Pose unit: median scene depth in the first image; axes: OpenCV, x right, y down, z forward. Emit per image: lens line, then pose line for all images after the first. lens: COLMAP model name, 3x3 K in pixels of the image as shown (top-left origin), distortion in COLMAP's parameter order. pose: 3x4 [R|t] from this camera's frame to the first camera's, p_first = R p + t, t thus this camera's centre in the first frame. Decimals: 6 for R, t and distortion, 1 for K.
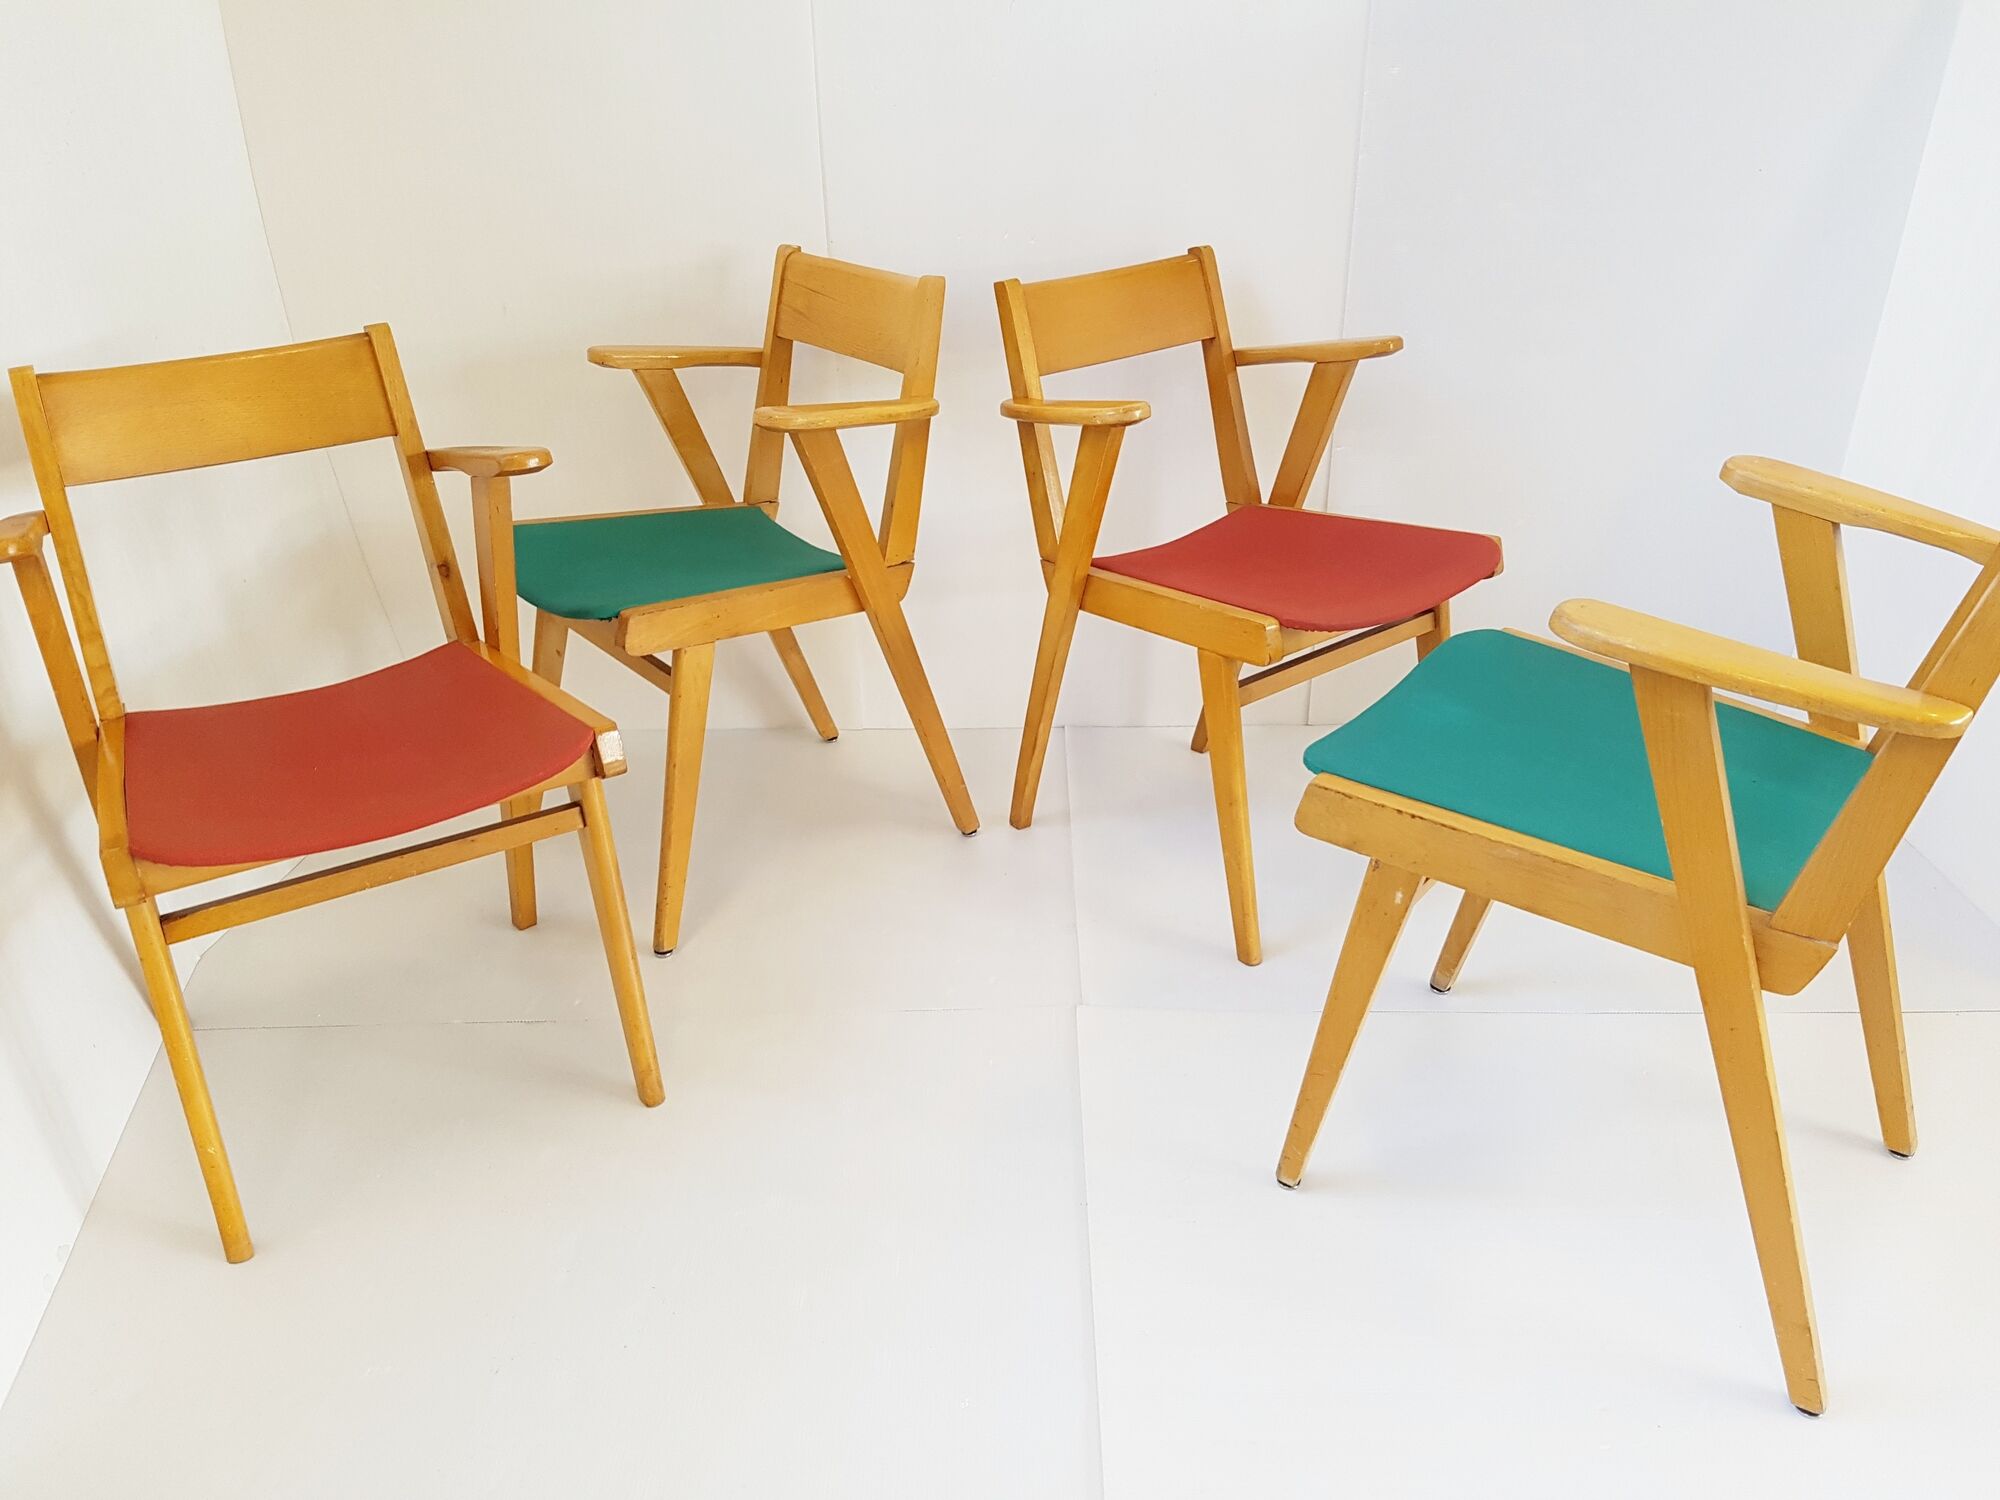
lens RADIAL K [[1512.8, 0, 1000.0], [0, 1512.8, 750.0], [0, 0, 1]] dist [0.249823, -0.000260]
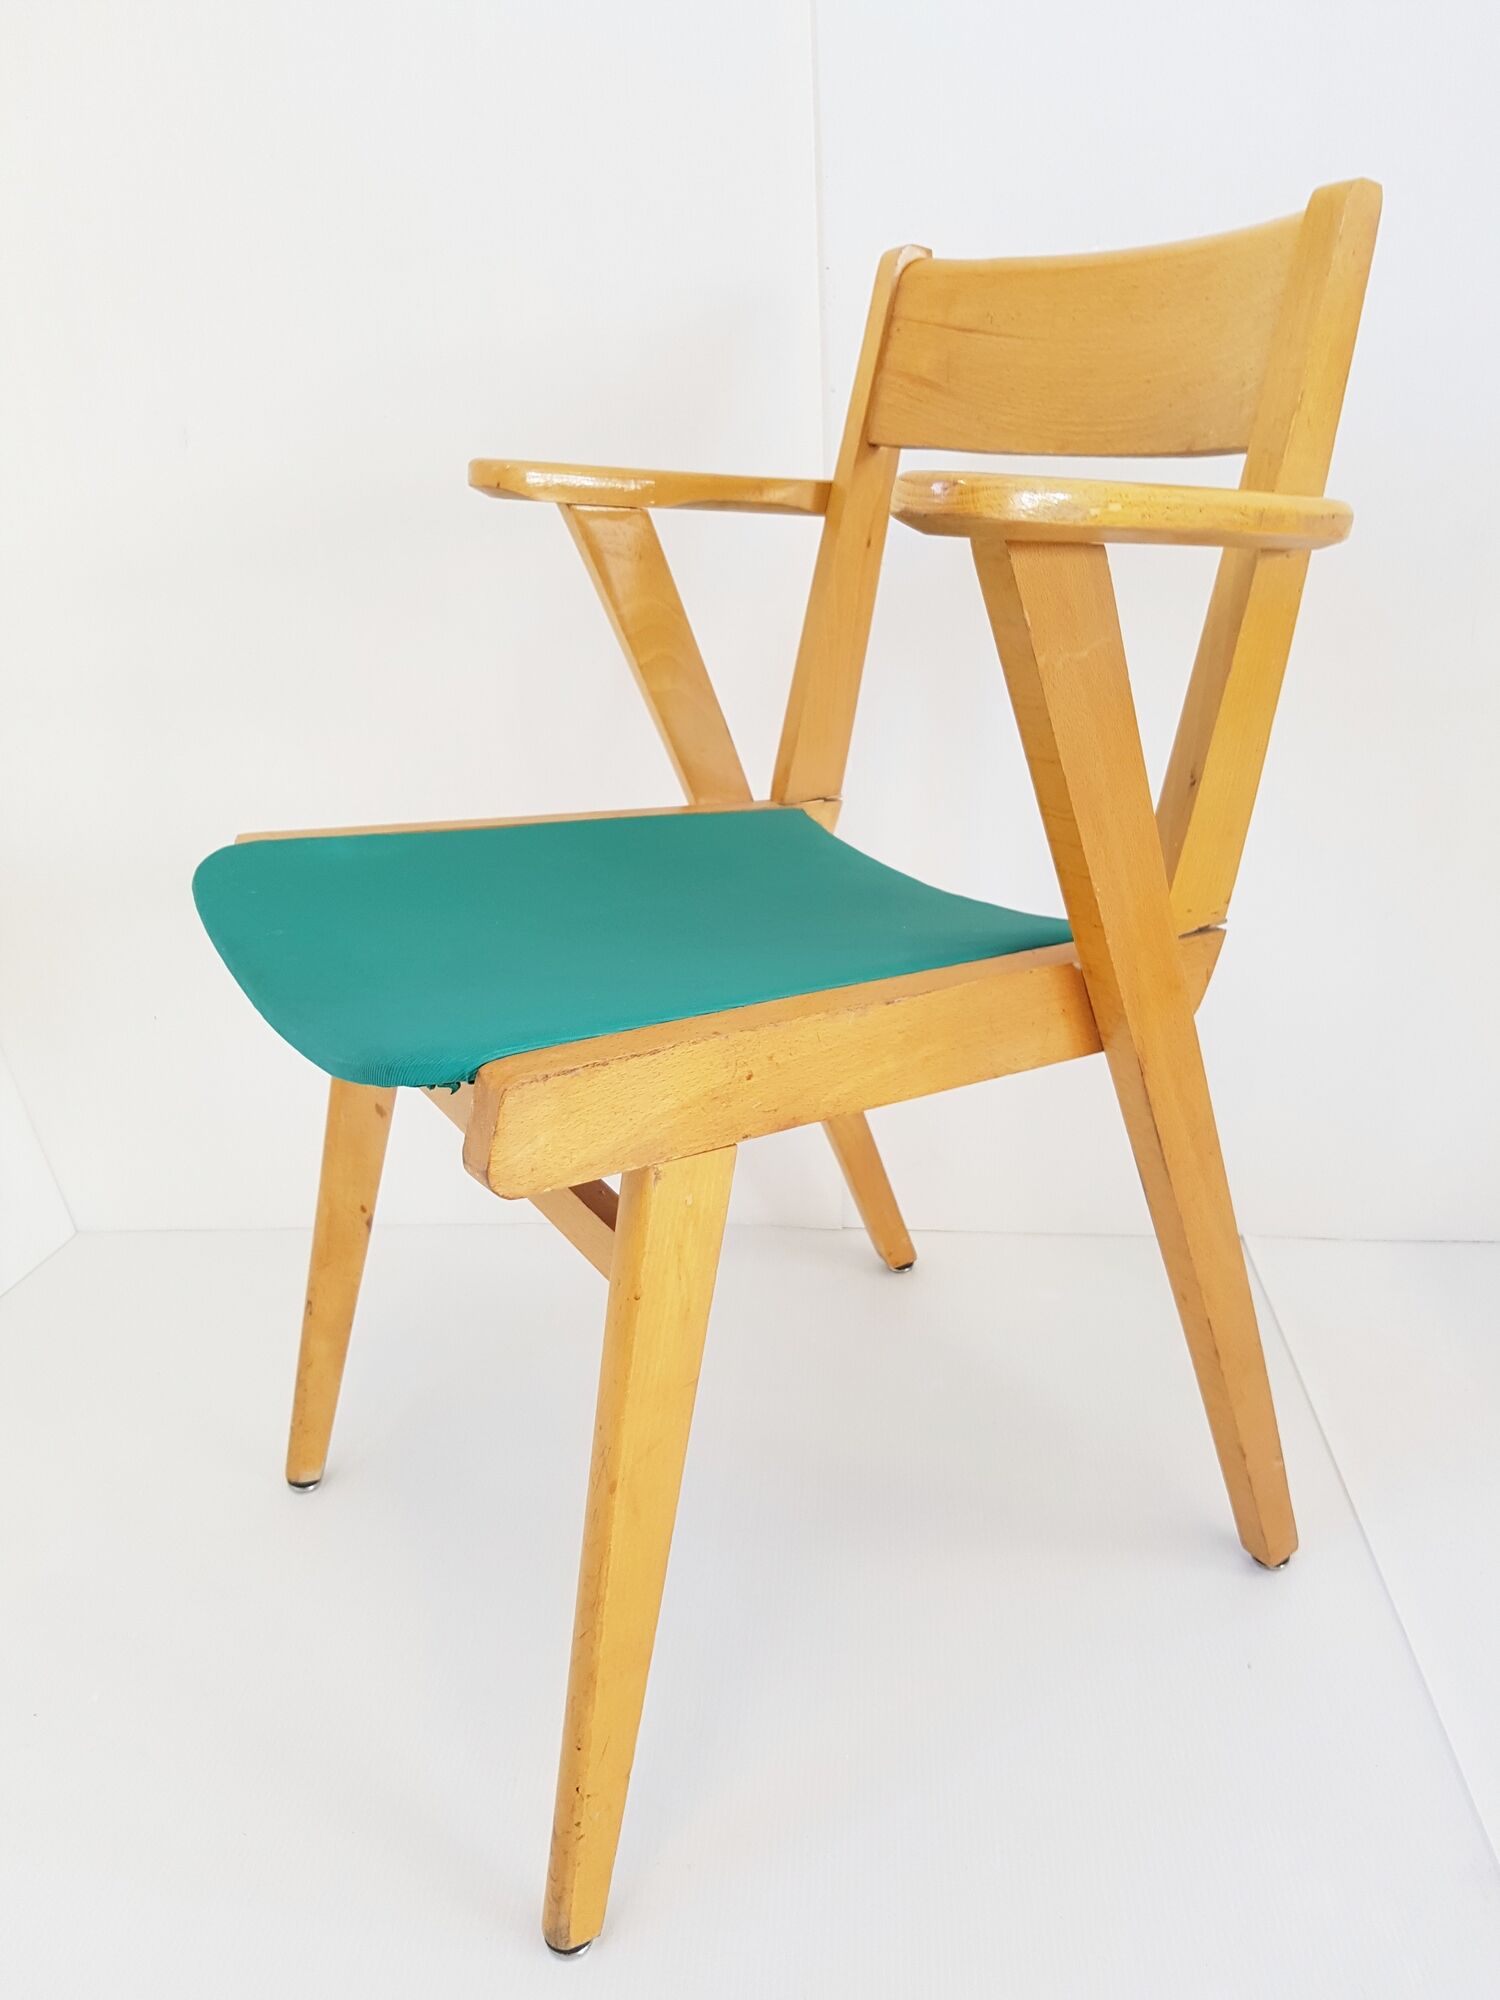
lens RADIAL K [[1517.3, 0, 750.0], [0, 1517.3, 1000.0], [0, 0, 1]] dist [0.048093, -0.000603]
pose [[0.993708, 0.021540, -0.109914, -0.134355], [-0.029218, 0.997208, -0.068728, -0.074429], [0.108127, 0.071507, 0.991562, 0.596723]]
